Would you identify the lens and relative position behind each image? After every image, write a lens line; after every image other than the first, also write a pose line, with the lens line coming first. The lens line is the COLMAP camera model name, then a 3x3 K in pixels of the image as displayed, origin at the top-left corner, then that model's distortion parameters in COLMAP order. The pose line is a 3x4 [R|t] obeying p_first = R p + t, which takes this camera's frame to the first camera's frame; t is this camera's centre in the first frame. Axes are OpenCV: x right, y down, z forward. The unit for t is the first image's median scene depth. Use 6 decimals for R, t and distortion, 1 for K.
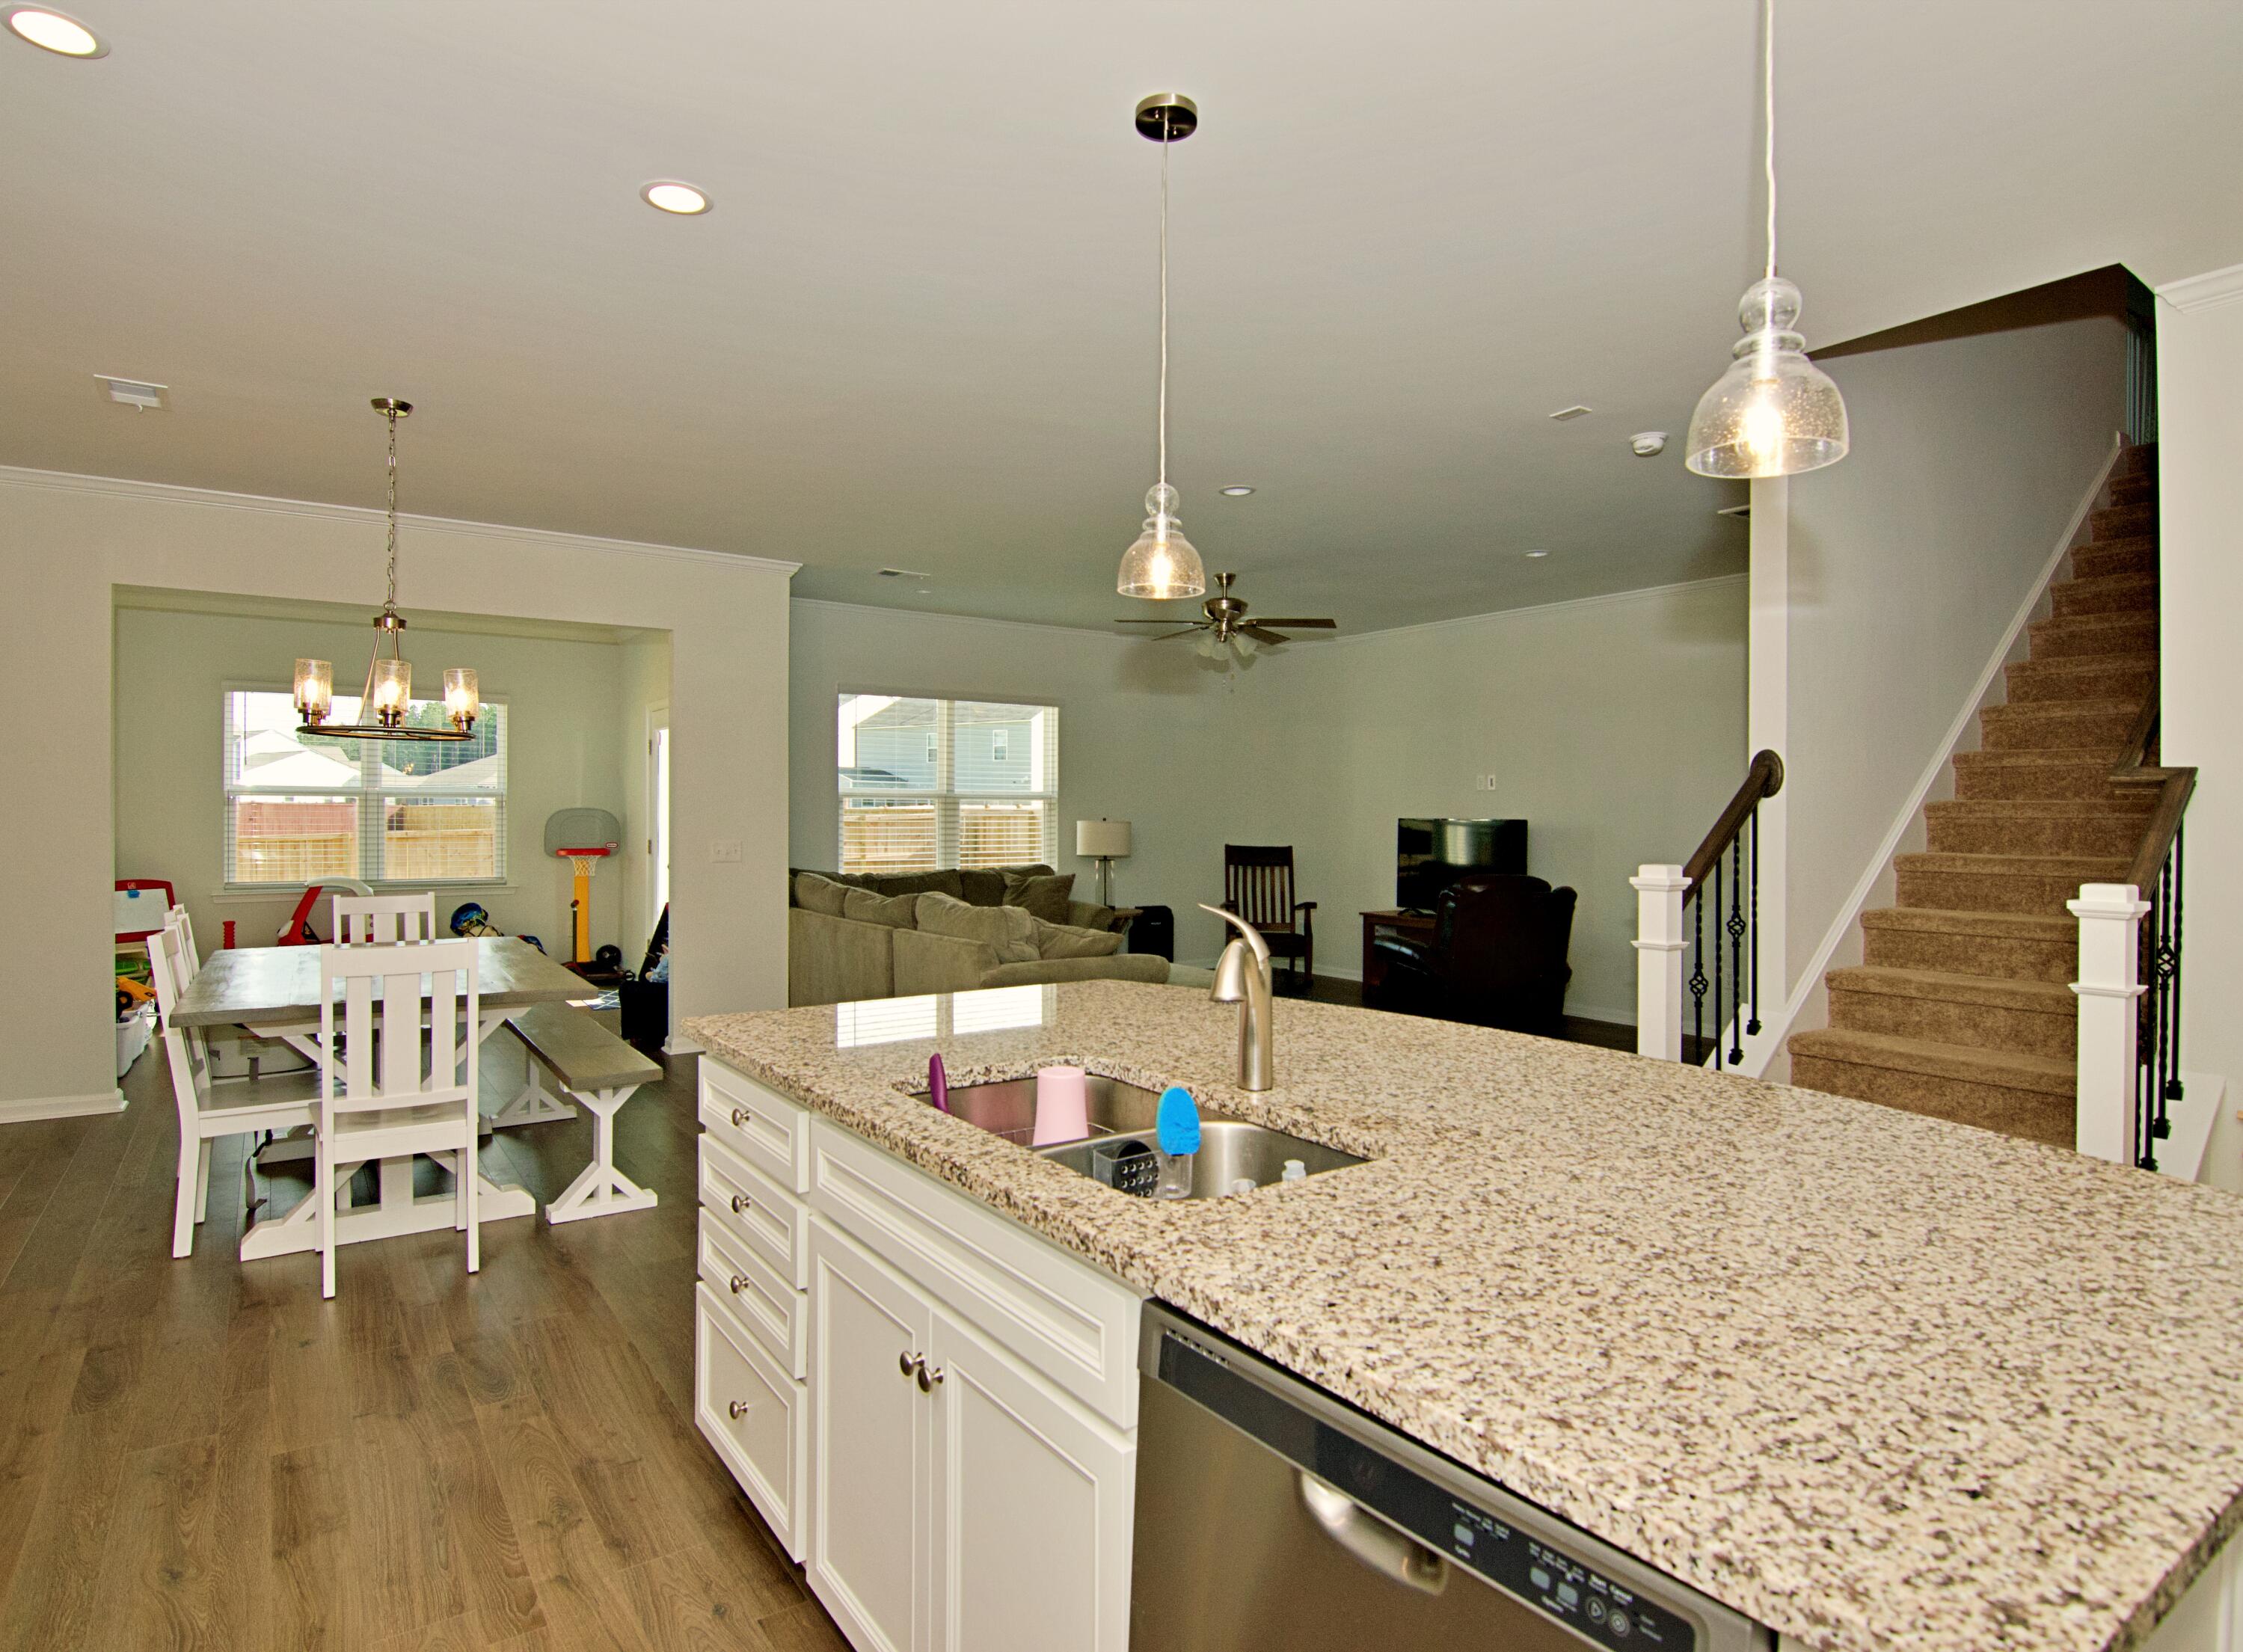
lens RADIAL K [[1212.5, 0, 1121.5], [0, 1212.5, 826.0], [0, 0, 1]] dist [-0.006308, -0.011895]
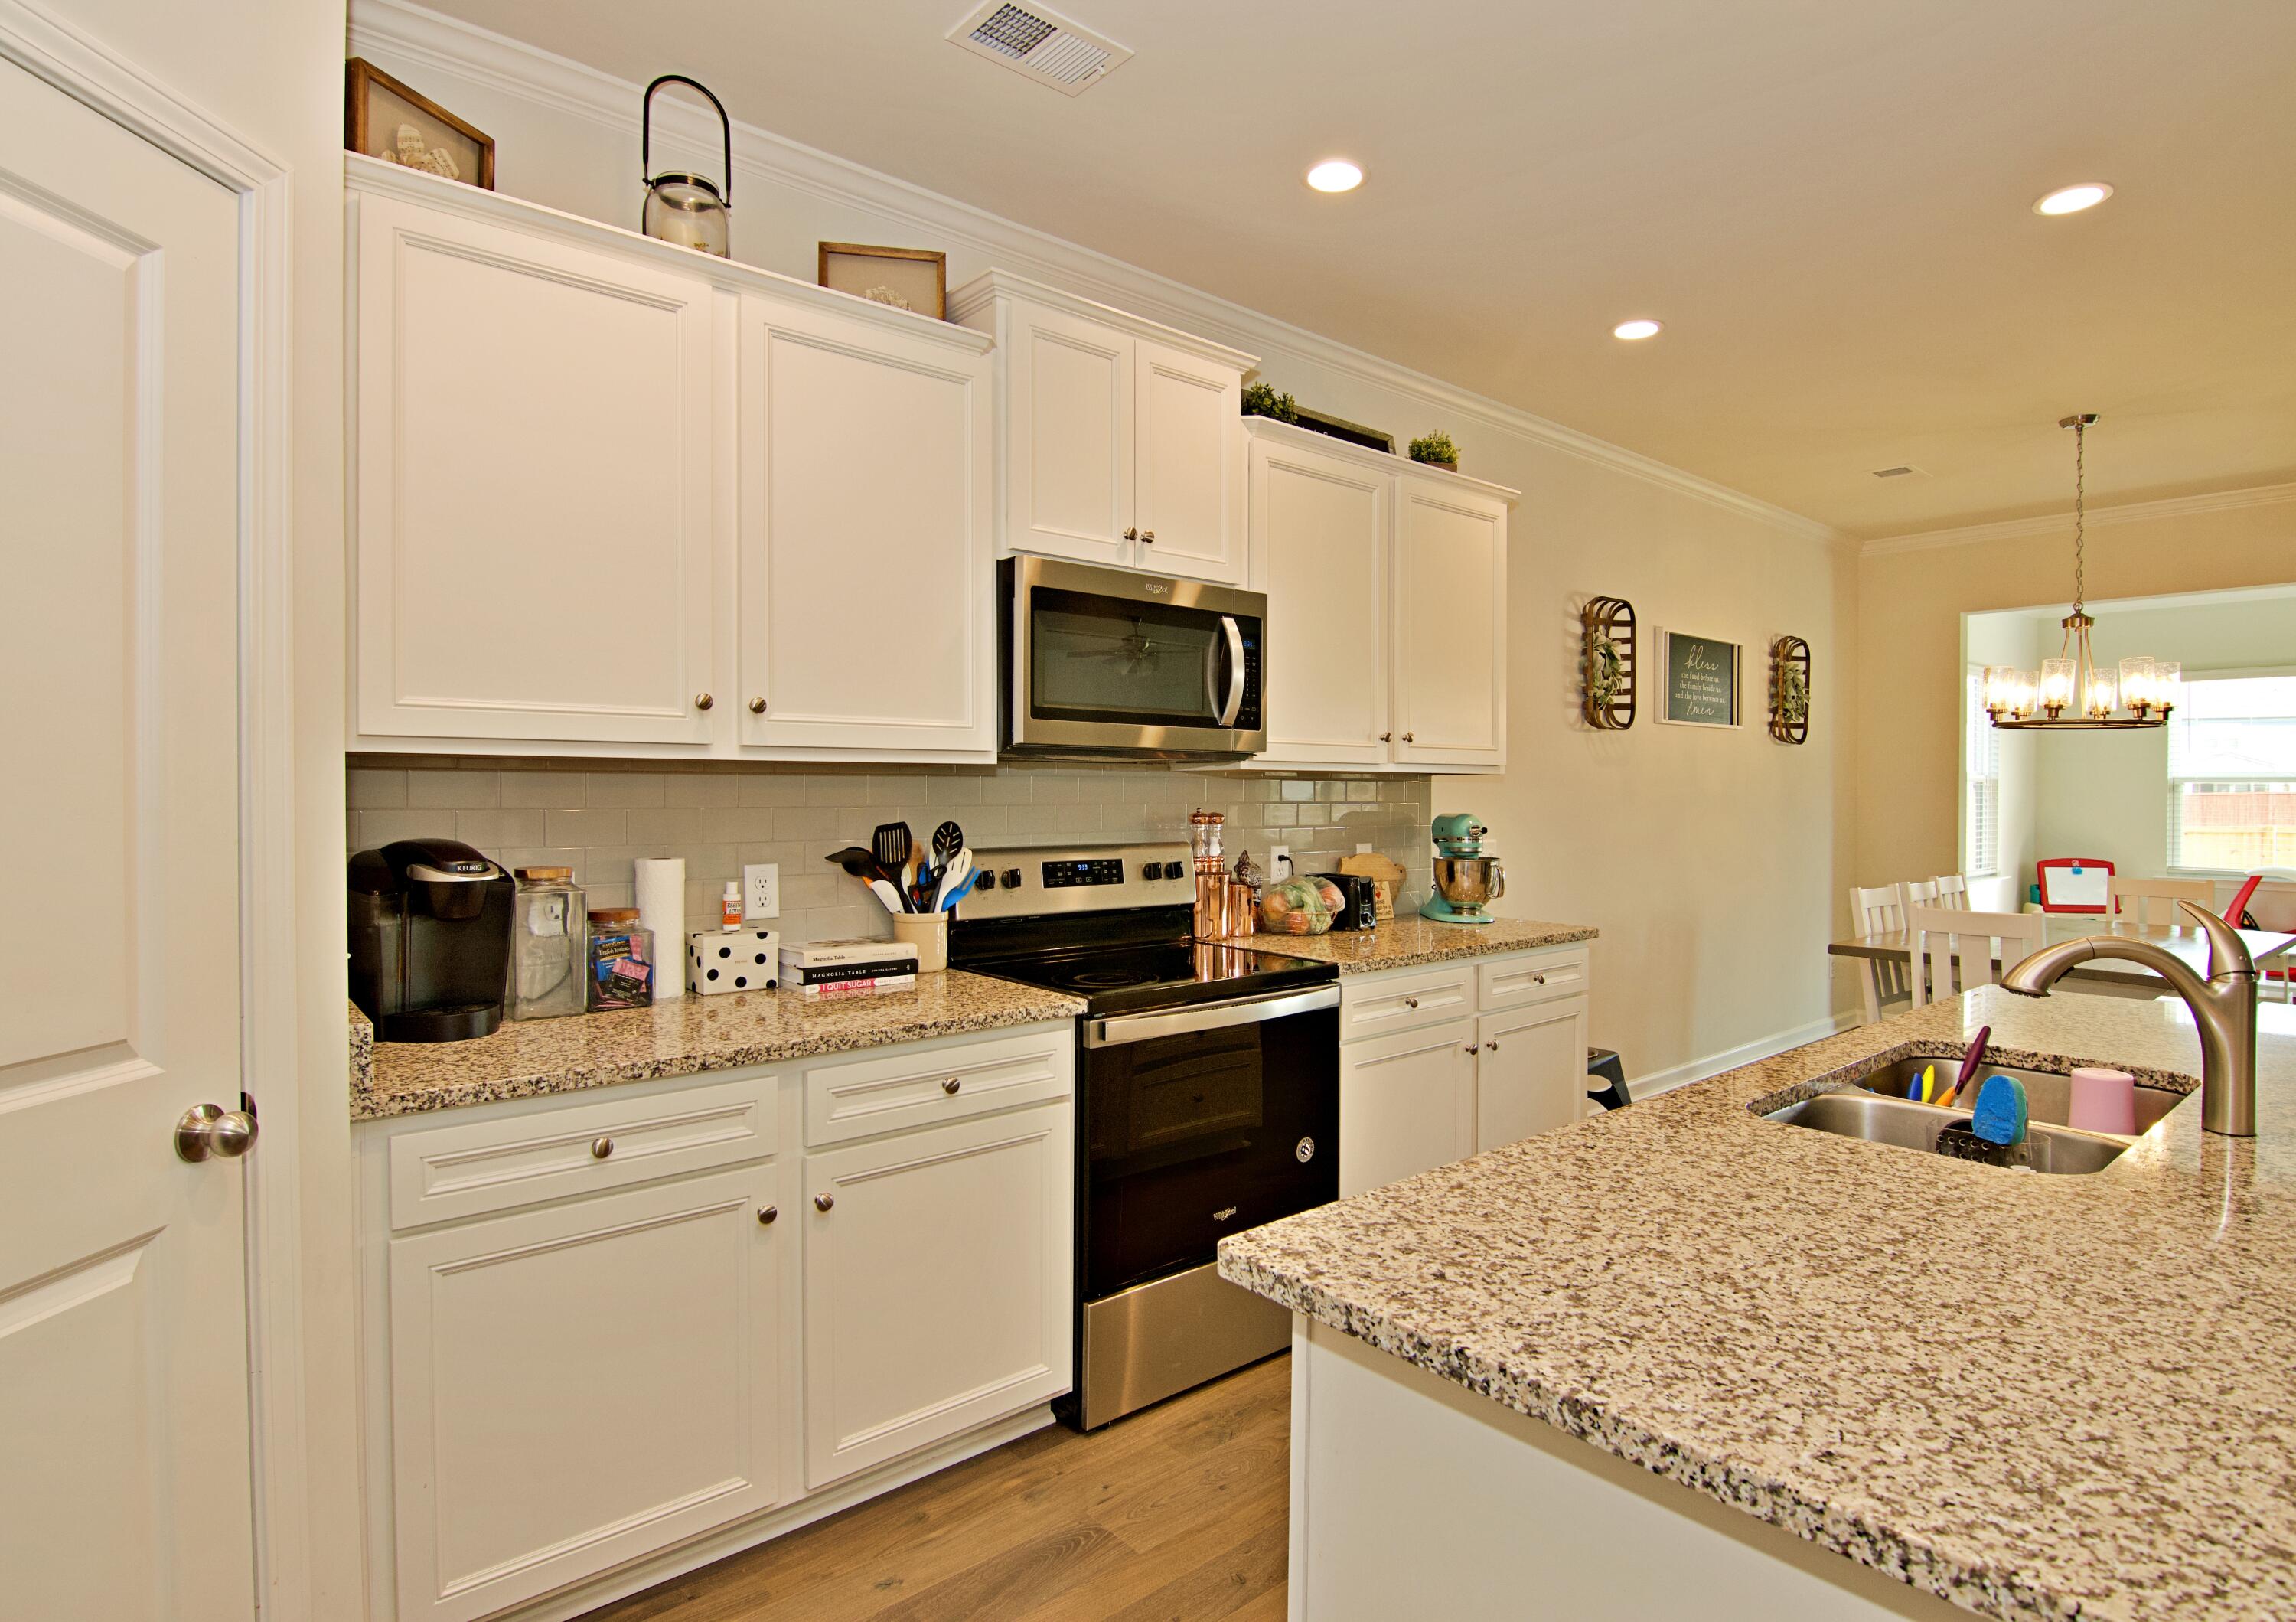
lens RADIAL K [[1207.2, 0, 1220.8], [0, 1207.2, 798.4], [0, 0, 1]] dist [-0.000324, -0.001648]
pose [[0.131678, 0.000528, -0.991292, 1.554476], [-0.013313, 0.999911, -0.001235, 0.005377], [0.991203, 0.013360, 0.131674, 0.416258]]
